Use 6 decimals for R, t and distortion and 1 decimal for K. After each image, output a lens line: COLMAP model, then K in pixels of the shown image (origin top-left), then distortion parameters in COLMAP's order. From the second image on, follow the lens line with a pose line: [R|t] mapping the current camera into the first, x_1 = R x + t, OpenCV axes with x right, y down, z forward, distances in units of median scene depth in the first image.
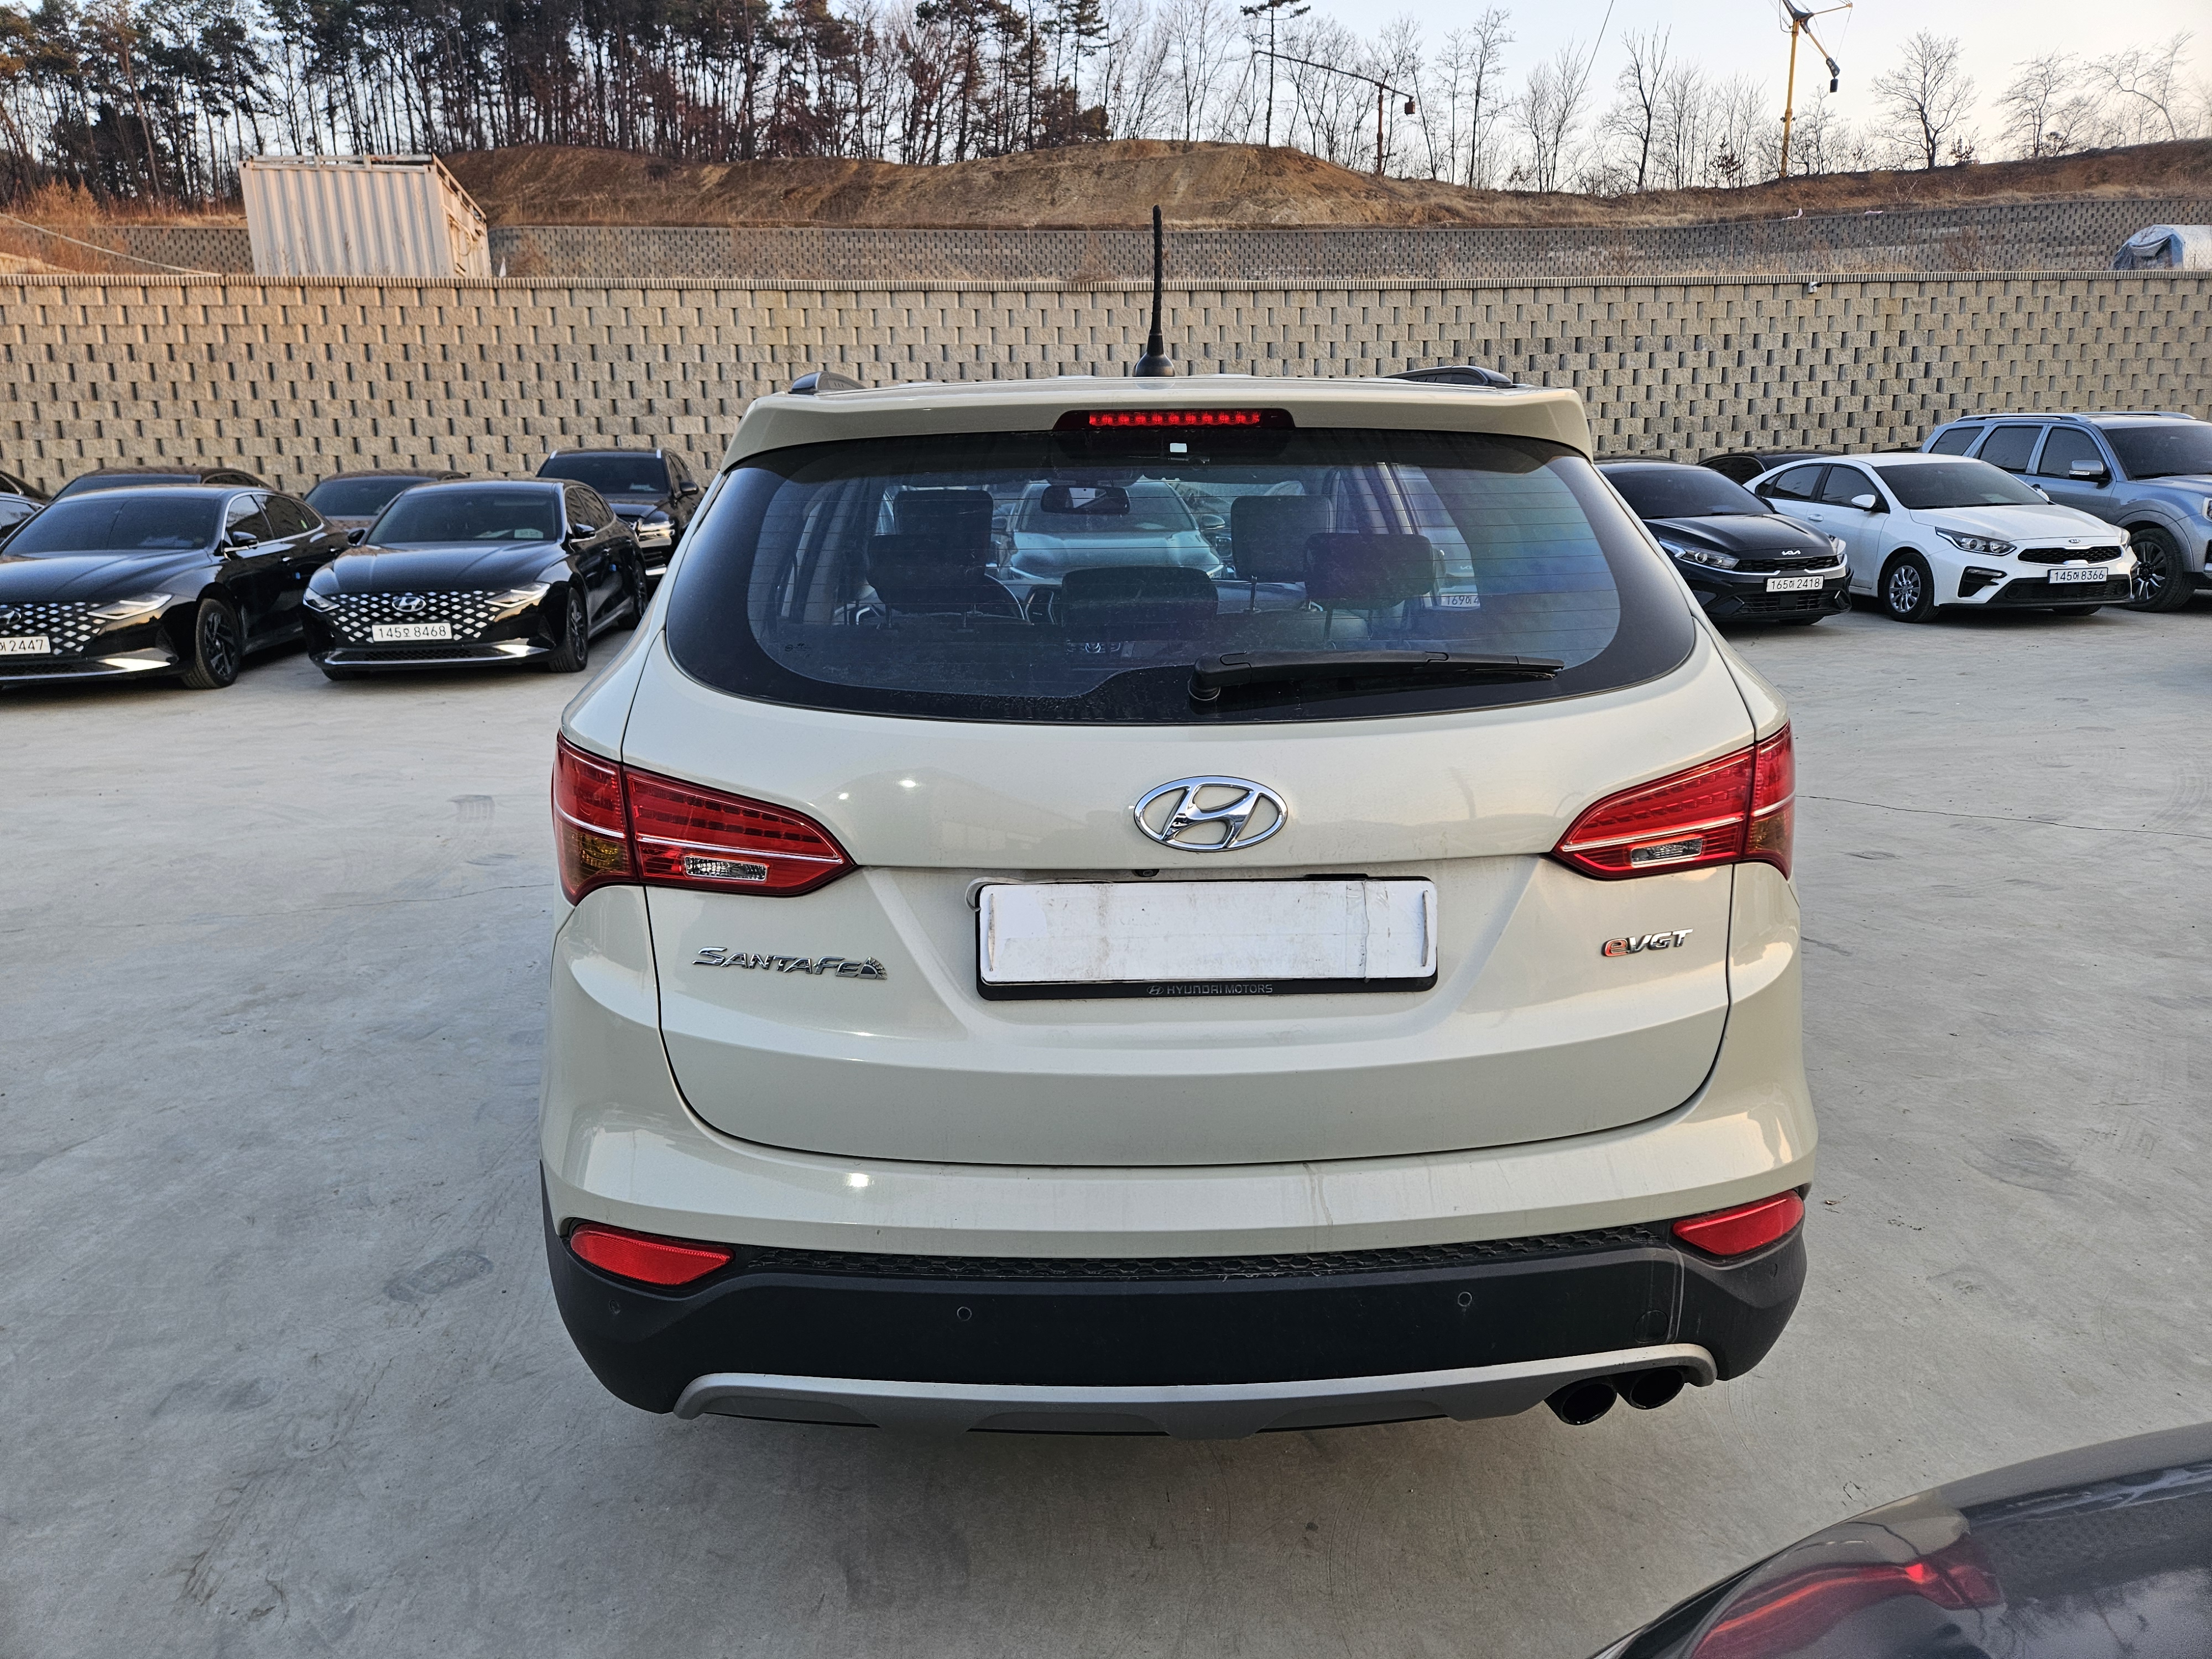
lens RADIAL K [[1453.6, 0, 1062.8], [0, 1453.6, 824.0], [0, 0, 1]] dist [0.075858, -0.051269]
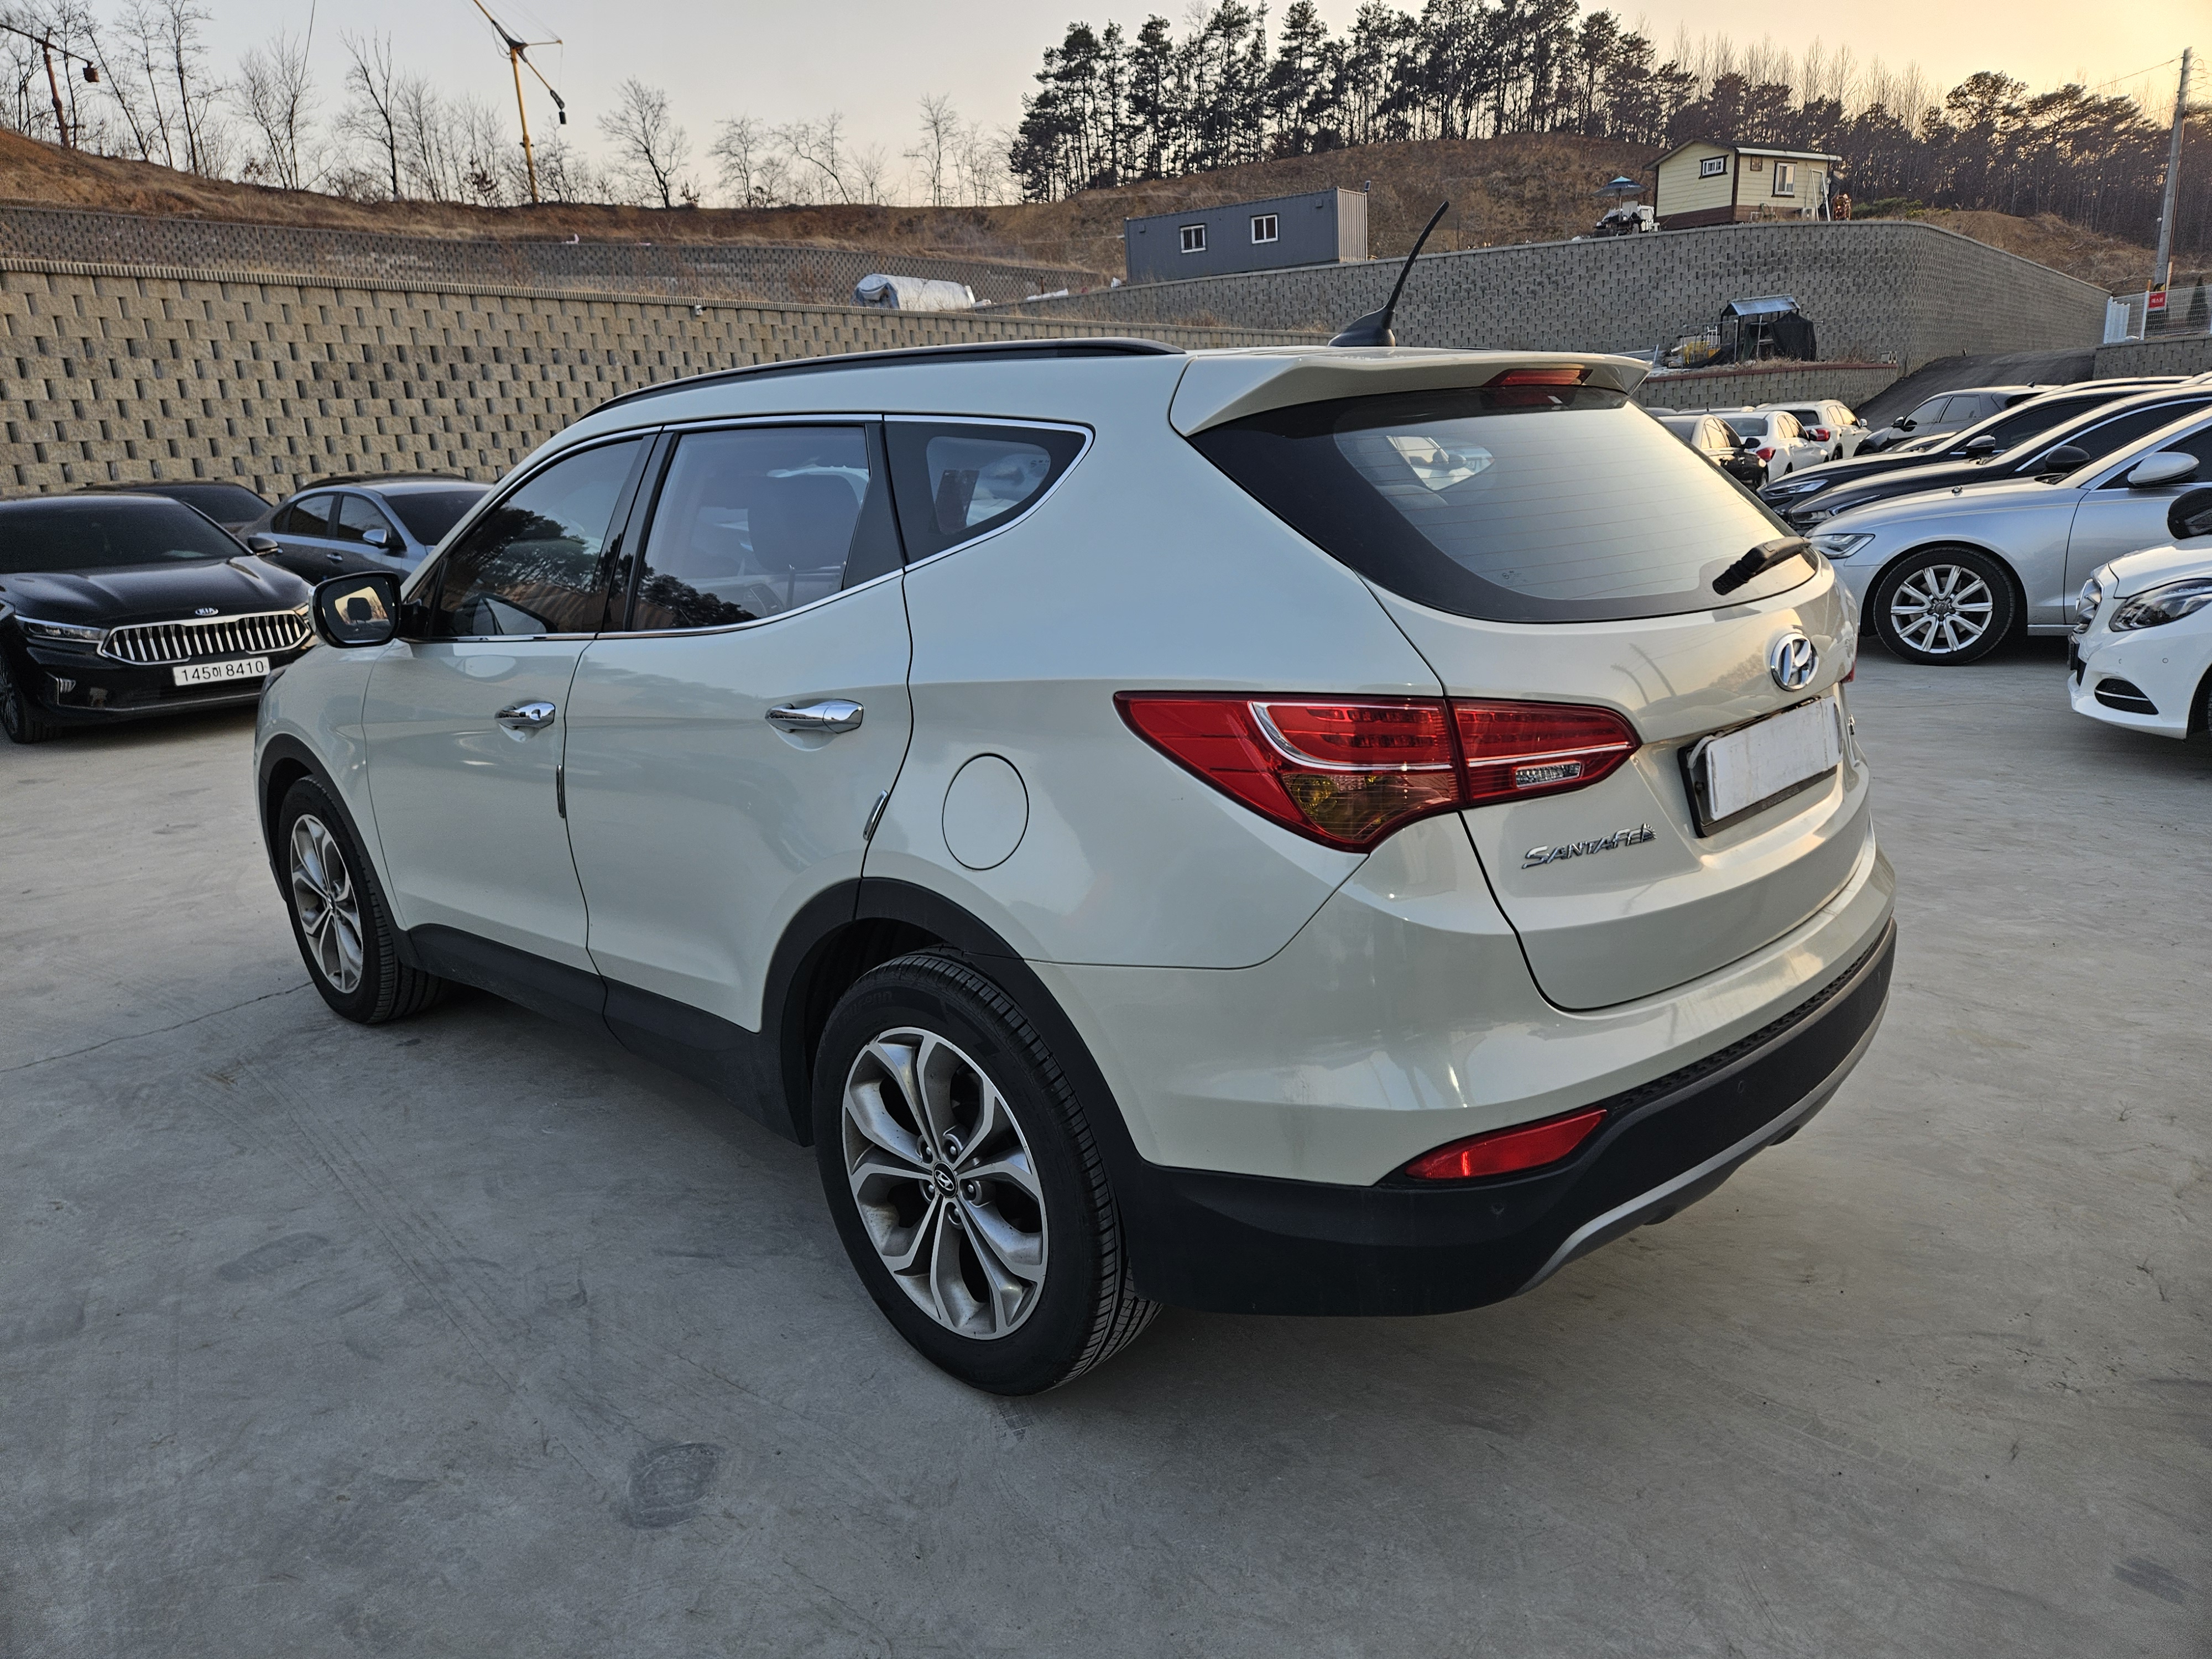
lens RADIAL K [[1479.5, 0, 1103.4], [0, 1479.5, 839.7], [0, 0, 1]] dist [0.061899, -0.048666]
pose [[0.722346, -0.194940, 0.663487, -0.086377], [0.197918, 0.977589, 0.071751, -0.004062], [-0.662605, 0.079487, 0.744739, 0.025070]]
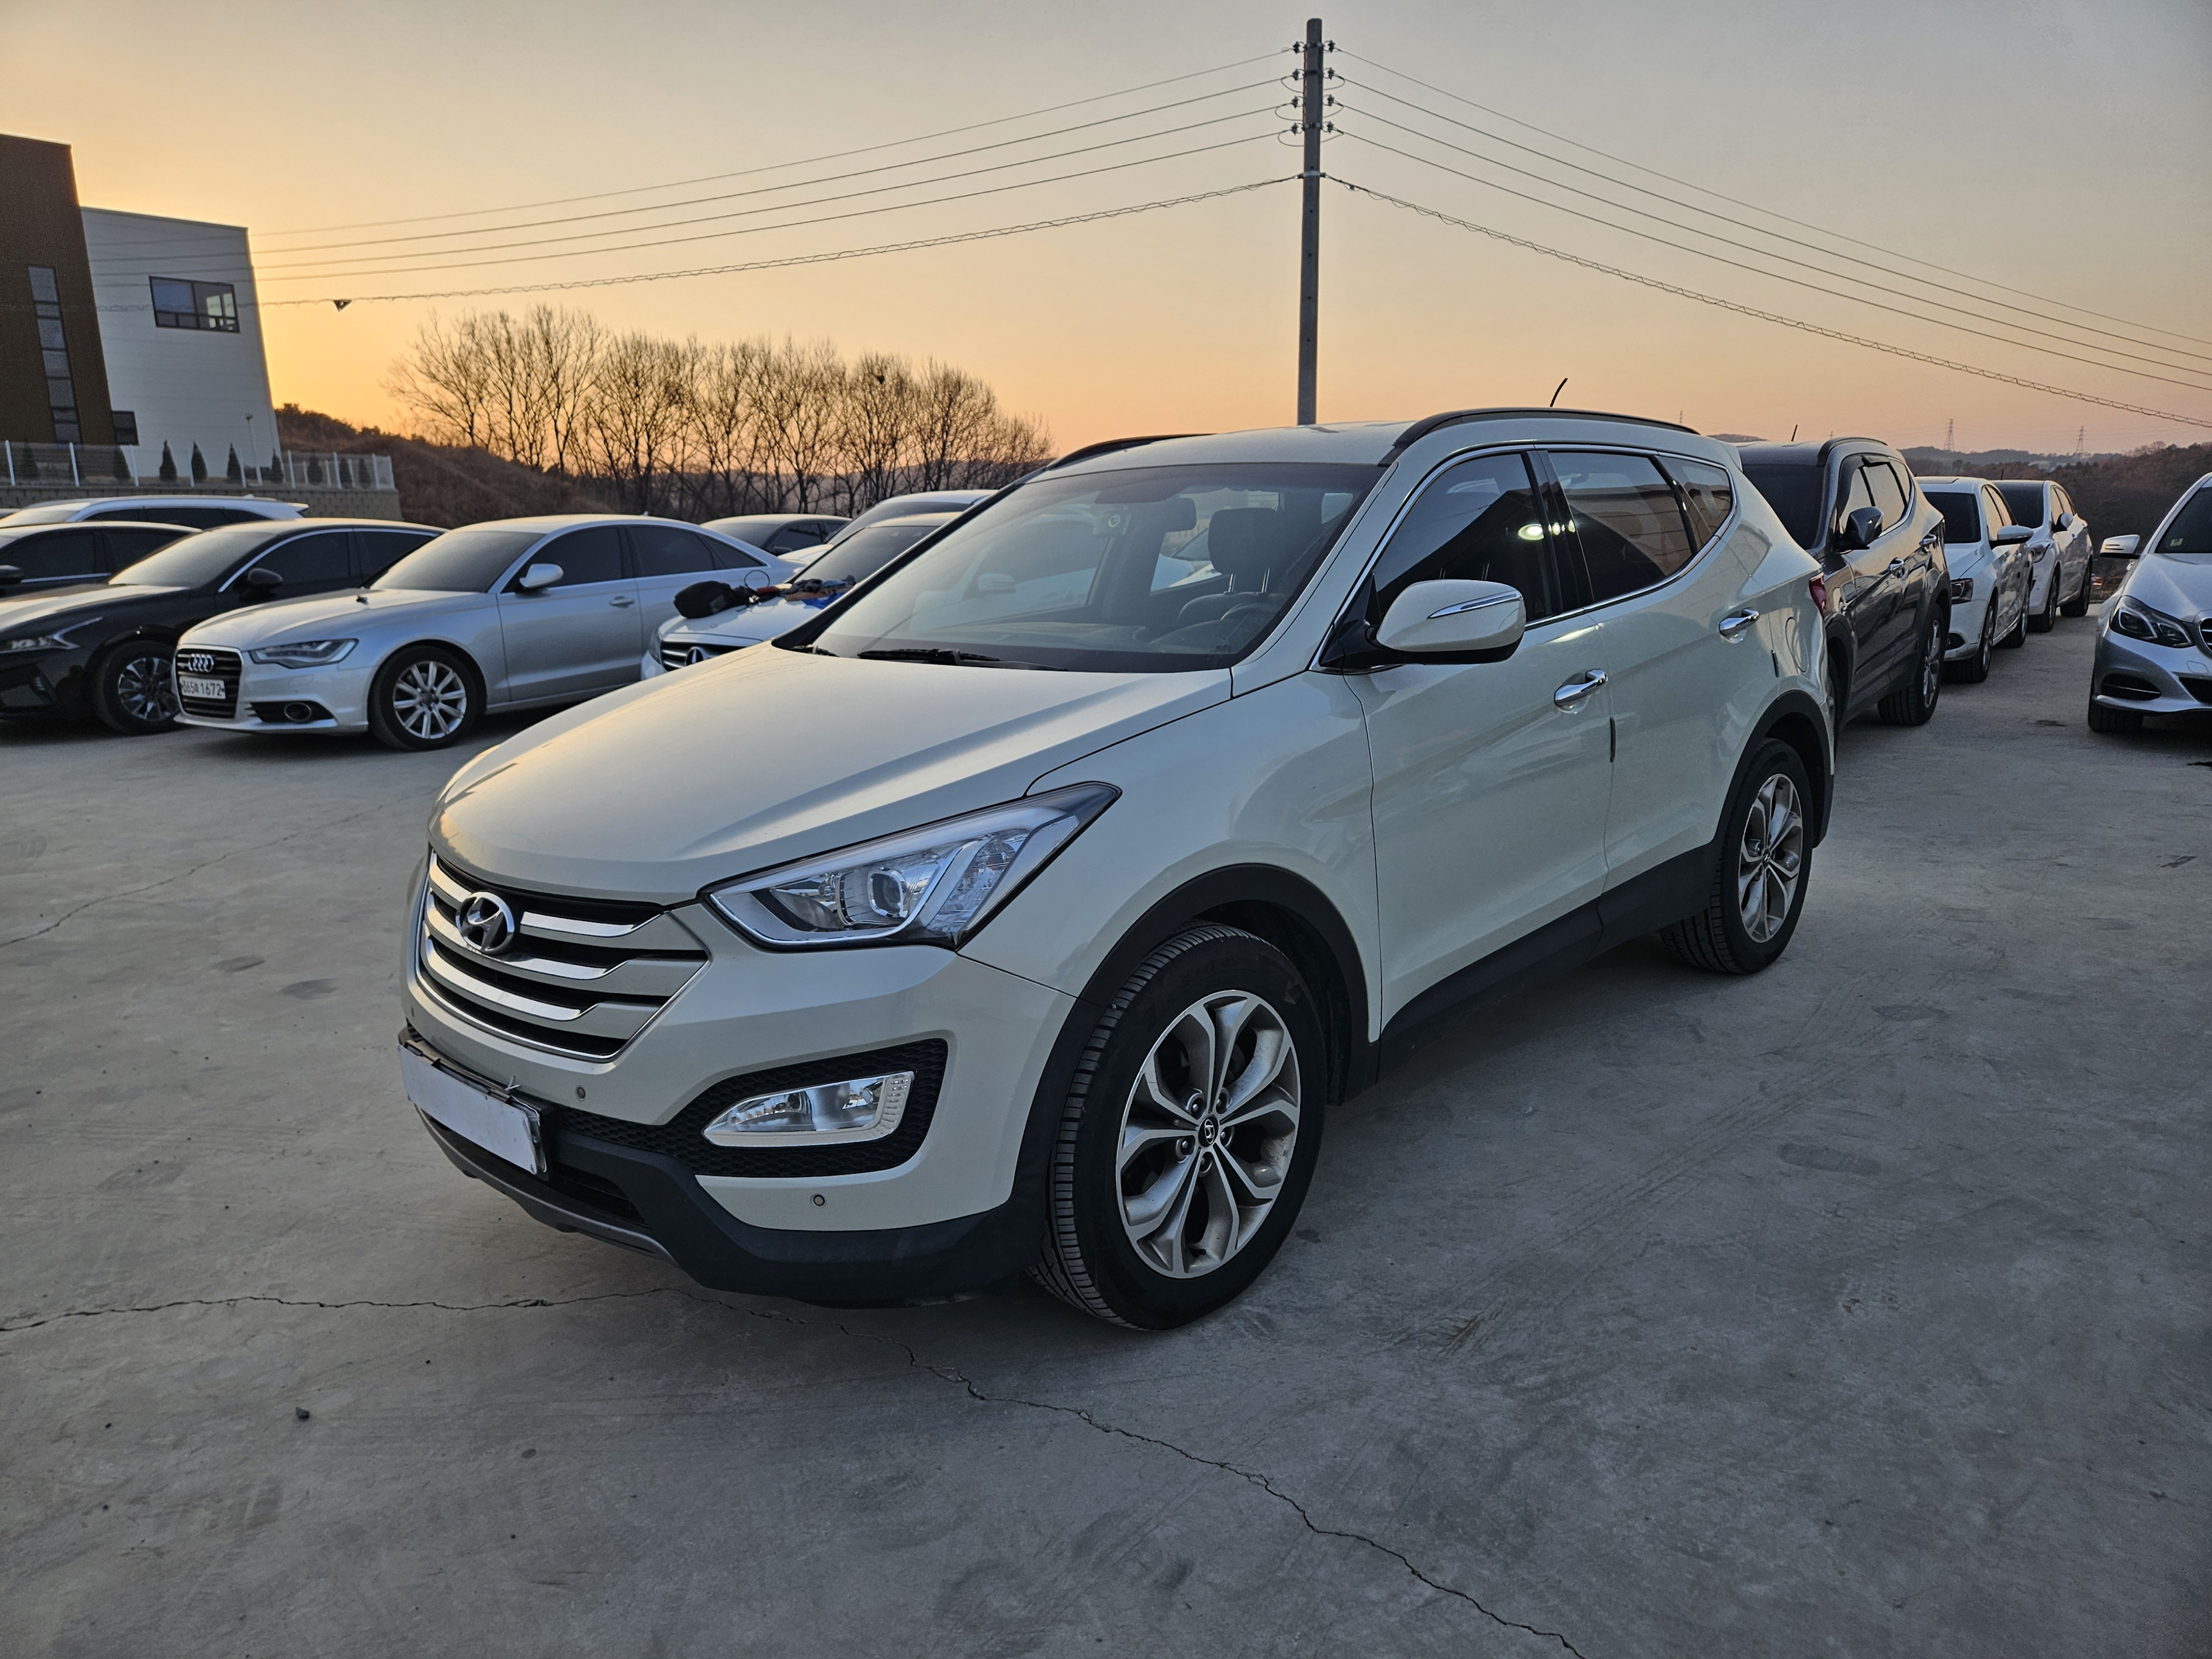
lens RADIAL K [[1479.5, 0, 1103.4], [0, 1479.5, 839.7], [0, 0, 1]] dist [0.061899, -0.048666]
pose [[-0.706483, -0.120249, 0.697440, -0.105831], [0.196614, 0.913321, 0.356633, -0.066611], [-0.679871, 0.389081, -0.621603, 0.299395]]
